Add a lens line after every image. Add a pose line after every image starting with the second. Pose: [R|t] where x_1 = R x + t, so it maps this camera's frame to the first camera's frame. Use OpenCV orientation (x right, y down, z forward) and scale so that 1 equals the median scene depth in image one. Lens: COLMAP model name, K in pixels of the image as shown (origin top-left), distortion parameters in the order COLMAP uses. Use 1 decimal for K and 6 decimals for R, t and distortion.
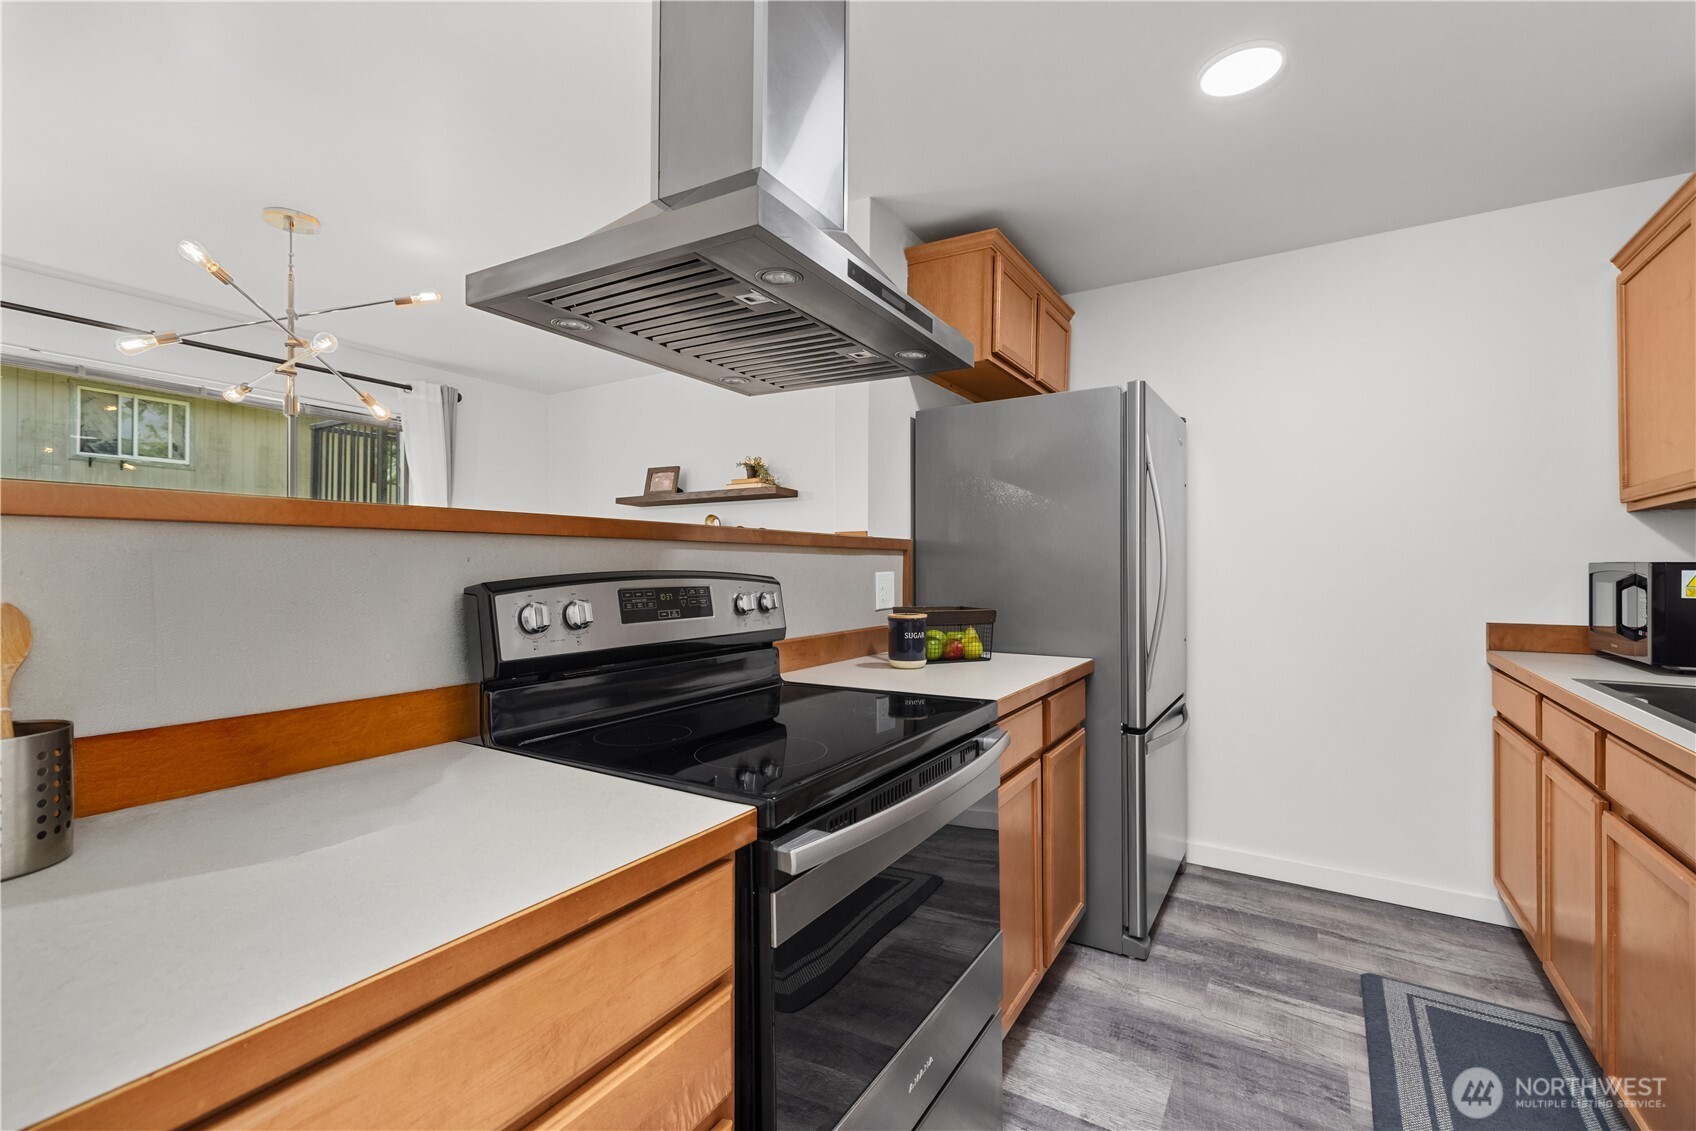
lens RADIAL K [[703.2, 0, 864.3], [0, 703.2, 565.3], [0, 0, 1]] dist [0.002948, 0.000349]
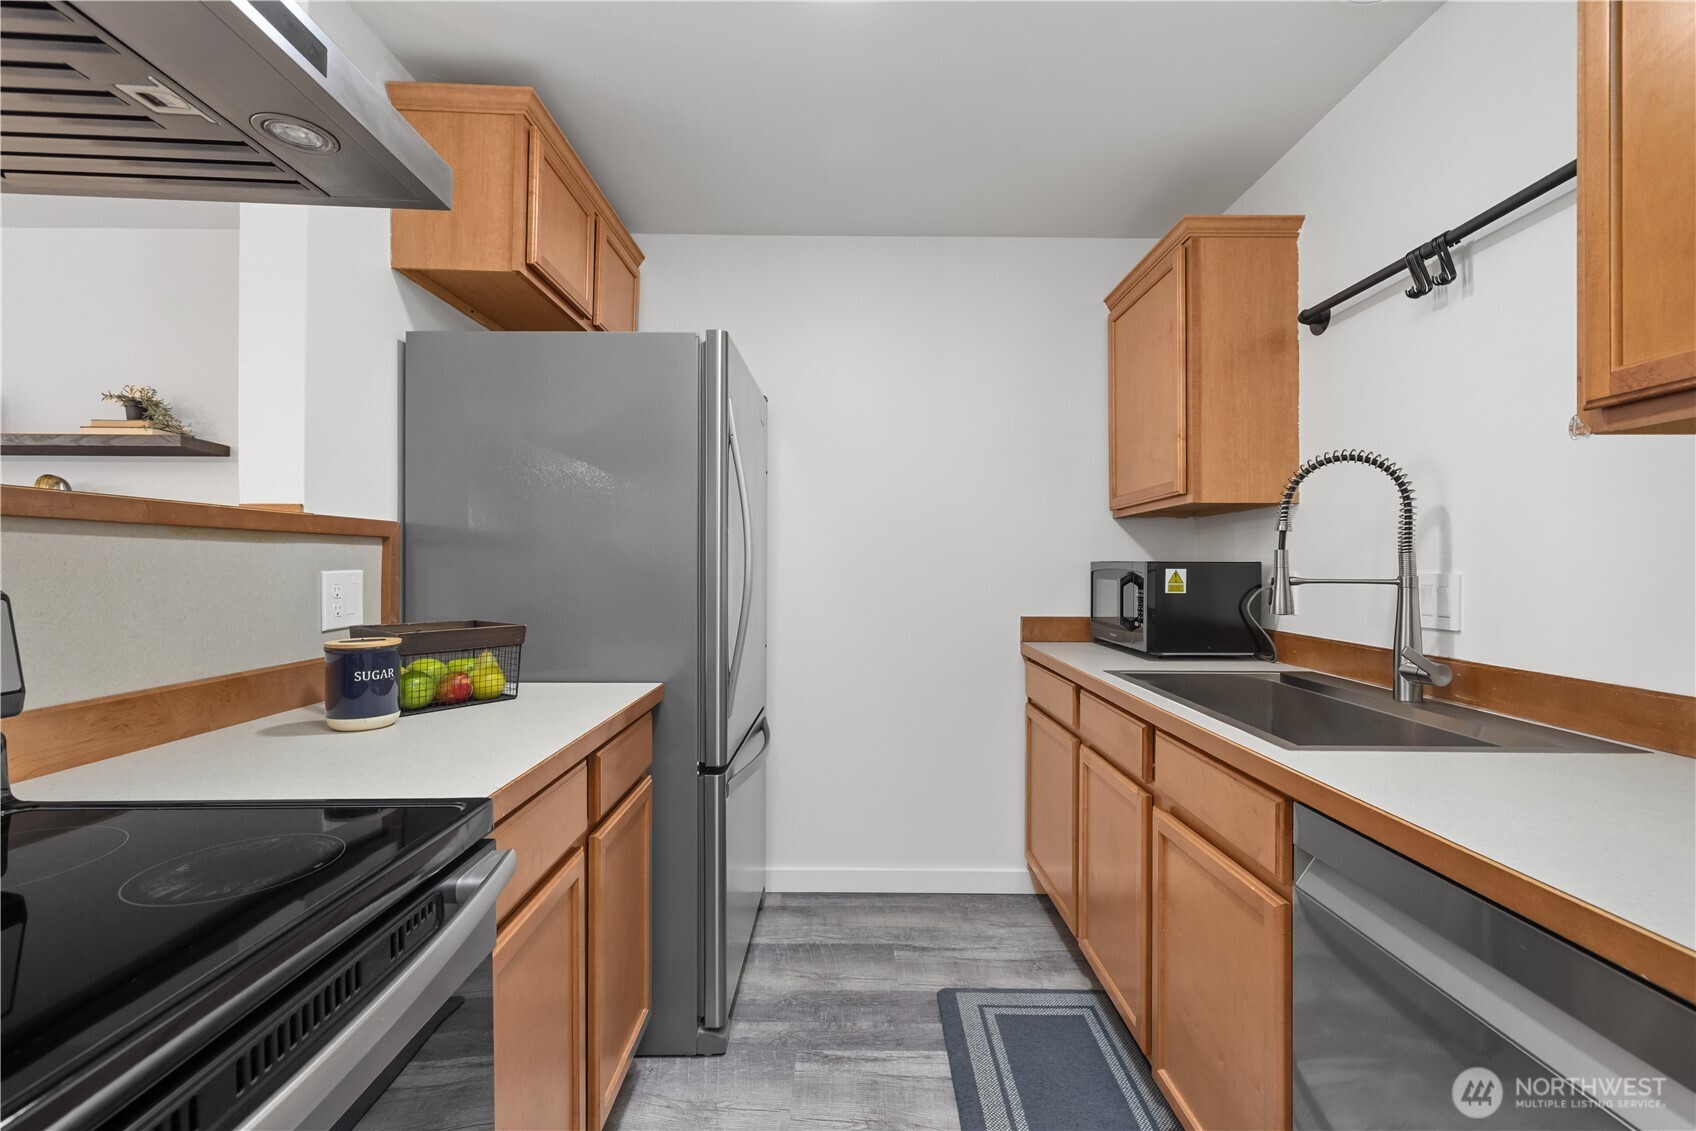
lens RADIAL K [[703.2, 0, 844.8], [0, 703.2, 566.4], [0, 0, 1]] dist [0.002948, 0.000349]
pose [[0.847485, 0.001978, 0.530816, 0.086201], [-0.005831, 0.999967, 0.005583, -0.000234], [-0.530787, -0.007827, 0.847469, 0.245739]]
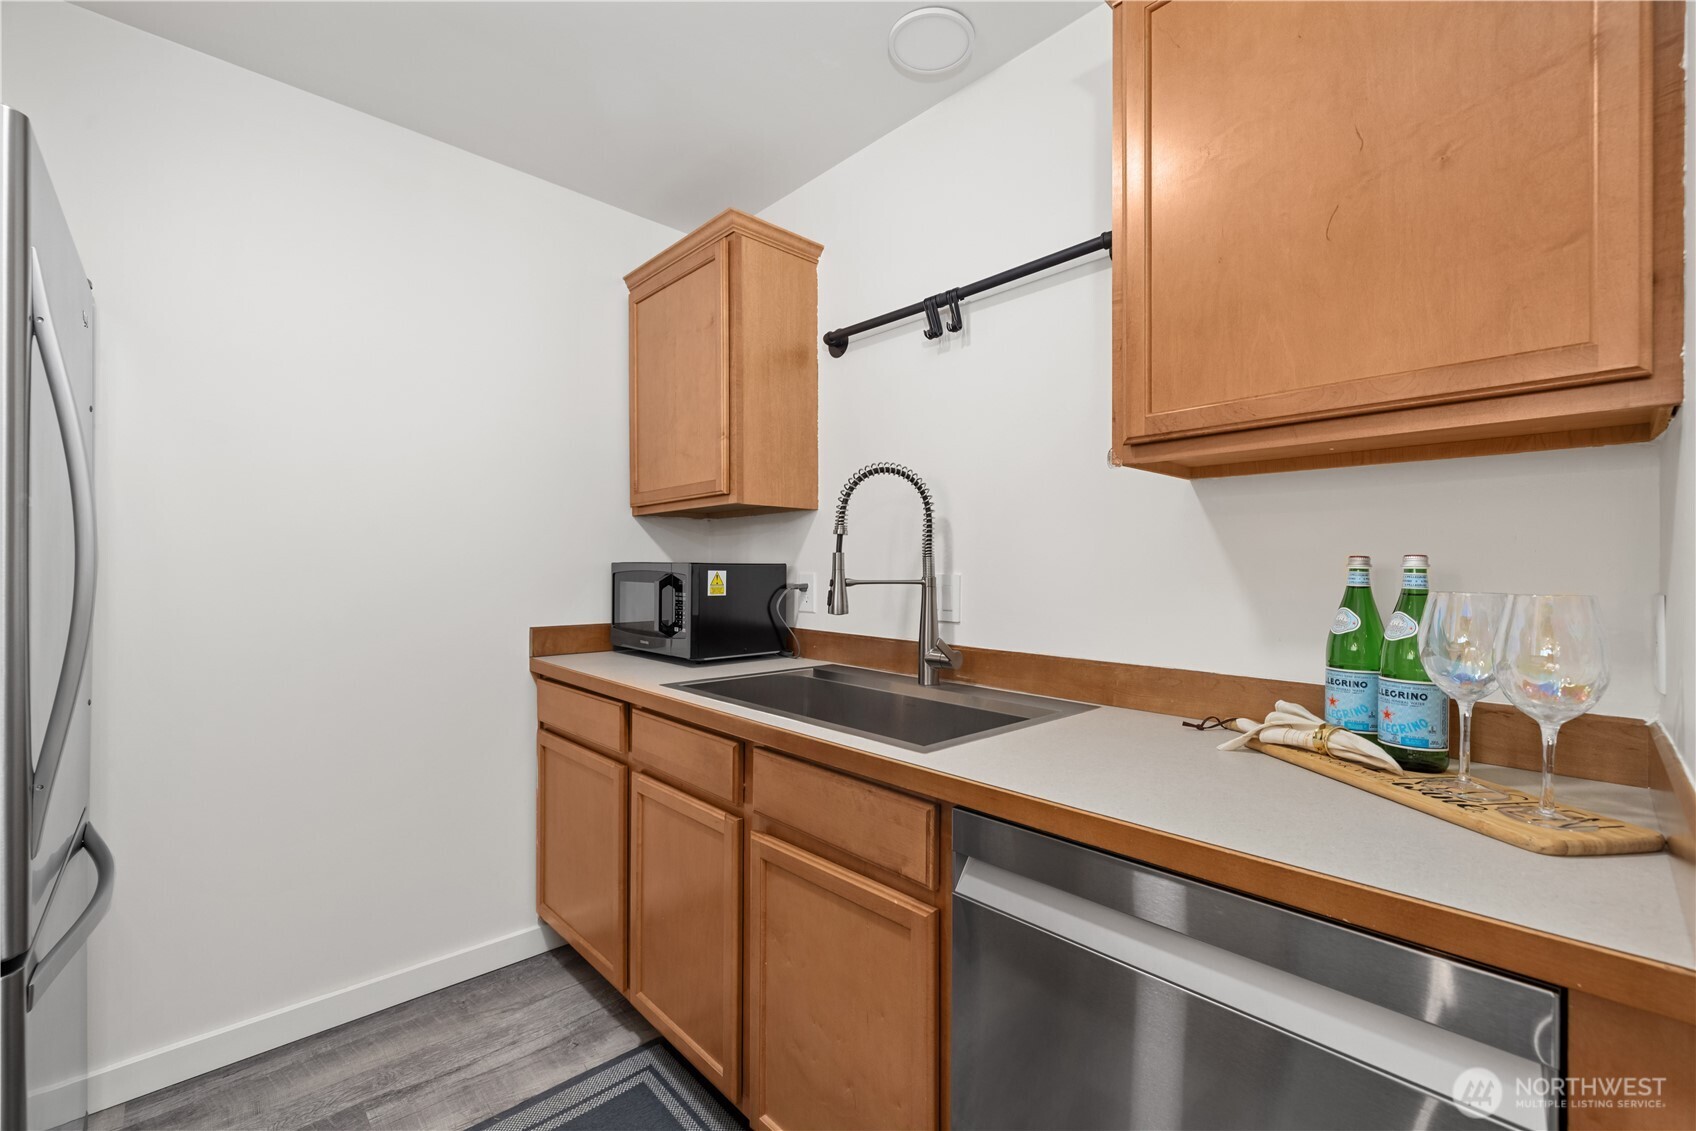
lens RADIAL K [[703.2, 0, 830.9], [0, 703.2, 568.9], [0, 0, 1]] dist [0.002948, 0.000349]
pose [[0.261233, -0.000509, 0.965276, 0.116409], [-0.010228, 0.999942, 0.003295, -0.000638], [-0.965222, -0.010733, 0.261212, 0.420446]]
